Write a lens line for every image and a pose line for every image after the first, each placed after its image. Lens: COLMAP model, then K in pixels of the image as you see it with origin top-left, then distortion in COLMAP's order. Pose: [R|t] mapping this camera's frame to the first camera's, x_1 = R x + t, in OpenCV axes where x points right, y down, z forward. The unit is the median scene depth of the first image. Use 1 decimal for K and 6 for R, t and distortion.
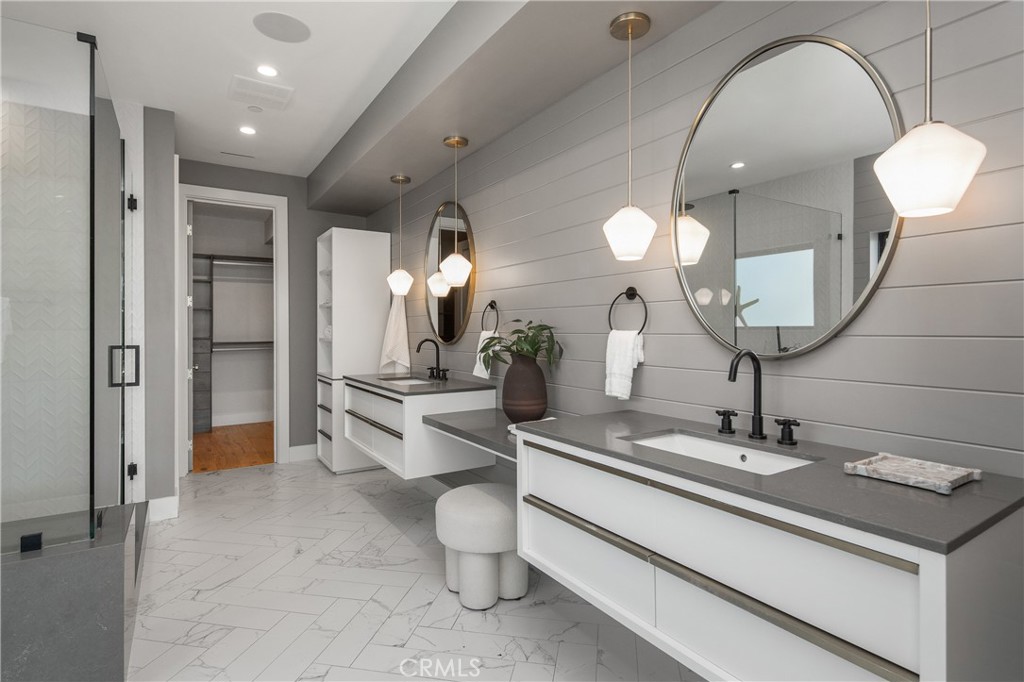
lens RADIAL K [[502.3, 0, 515.8], [0, 502.3, 325.9], [0, 0, 1]] dist [-0.000161, -0.000005]
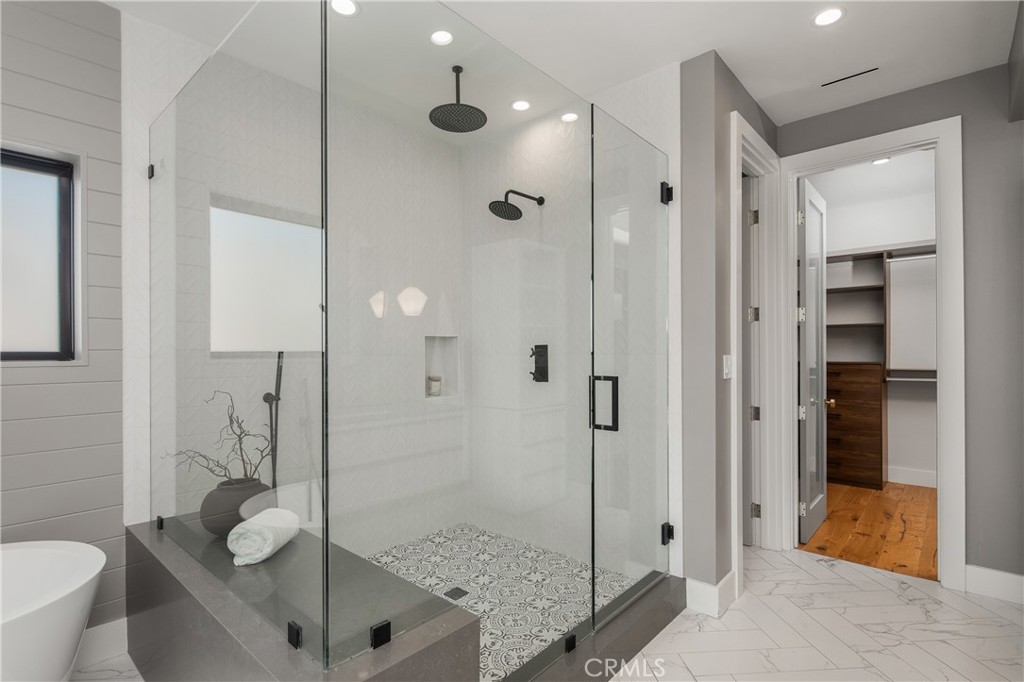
lens RADIAL K [[502.3, 0, 495.5], [0, 502.3, 352.7], [0, 0, 1]] dist [-0.000161, -0.000005]
pose [[0.247811, 0.007107, -0.968782, -0.049678], [0.004469, 0.999954, 0.008479, -0.002204], [0.968798, -0.006430, 0.247768, 0.415768]]
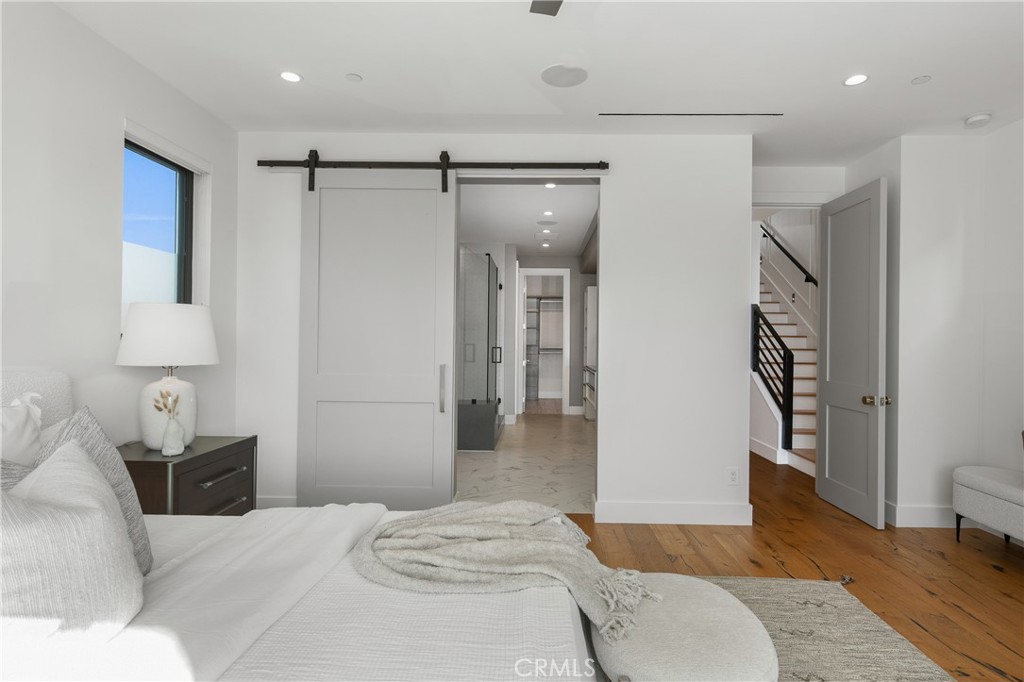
lens RADIAL K [[502.3, 0, 514.7], [0, 502.3, 339.8], [0, 0, 1]] dist [-0.000161, -0.000005]
pose [[0.805890, 0.014590, -0.591885, 0.522949], [-0.010814, 0.999892, 0.009923, -0.015986], [0.591966, -0.001596, 0.805961, -0.652608]]
